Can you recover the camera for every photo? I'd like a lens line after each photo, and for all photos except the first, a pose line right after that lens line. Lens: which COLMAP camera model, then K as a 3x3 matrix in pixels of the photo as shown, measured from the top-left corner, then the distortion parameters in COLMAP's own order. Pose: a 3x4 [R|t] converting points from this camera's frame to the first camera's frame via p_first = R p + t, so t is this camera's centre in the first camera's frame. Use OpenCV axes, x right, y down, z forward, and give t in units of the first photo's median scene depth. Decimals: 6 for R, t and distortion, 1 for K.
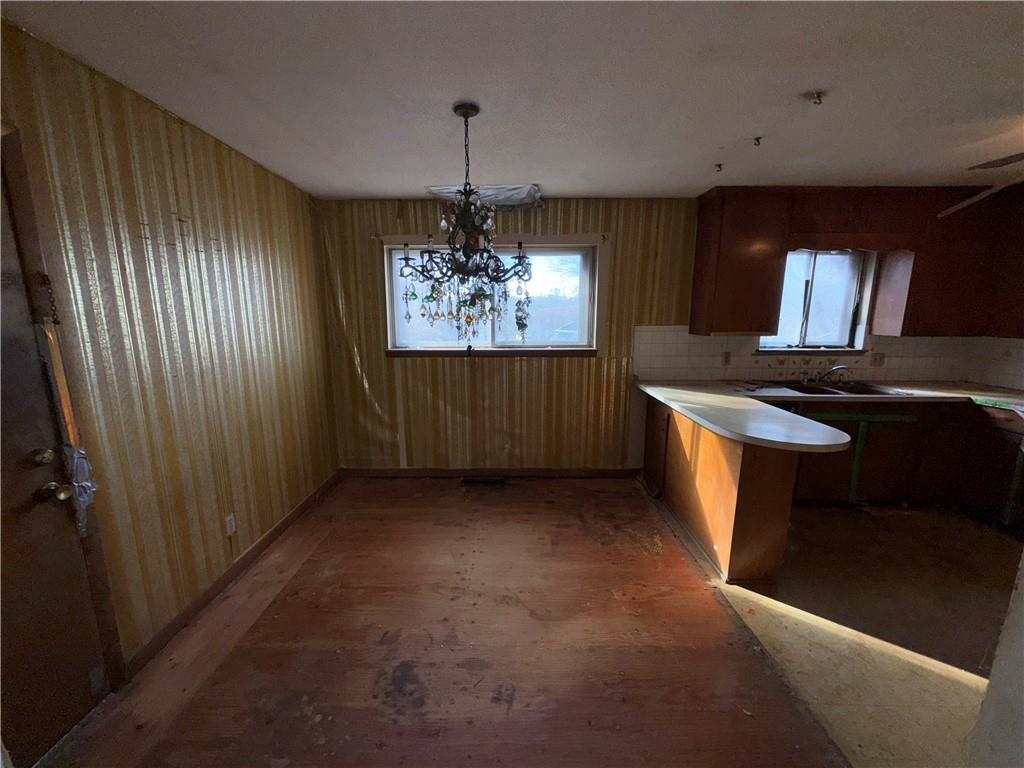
lens RADIAL K [[406.9, 0, 506.3], [0, 406.9, 385.6], [0, 0, 1]] dist [-0.003411, 0.000294]
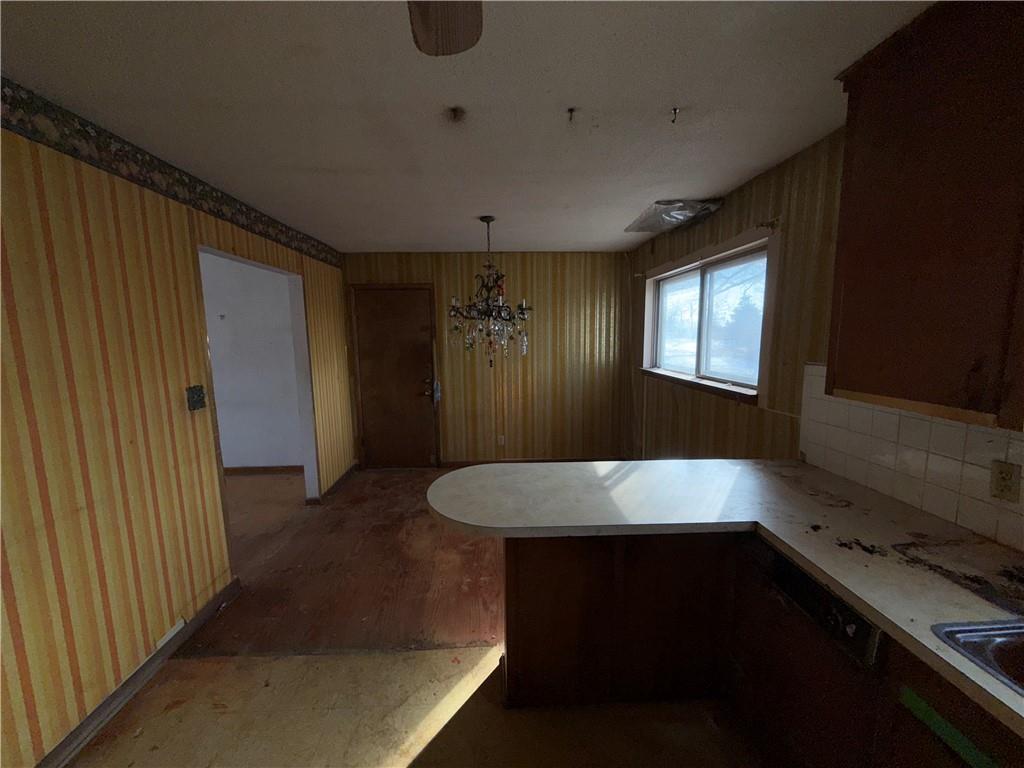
lens RADIAL K [[406.9, 0, 512.7], [0, 406.9, 384.7], [0, 0, 1]] dist [-0.003411, 0.000294]
pose [[0.065312, 0.129260, -0.989458, 0.858417], [-0.174603, 0.977758, 0.116206, -0.114924], [0.982470, 0.165173, 0.086429, 0.555373]]
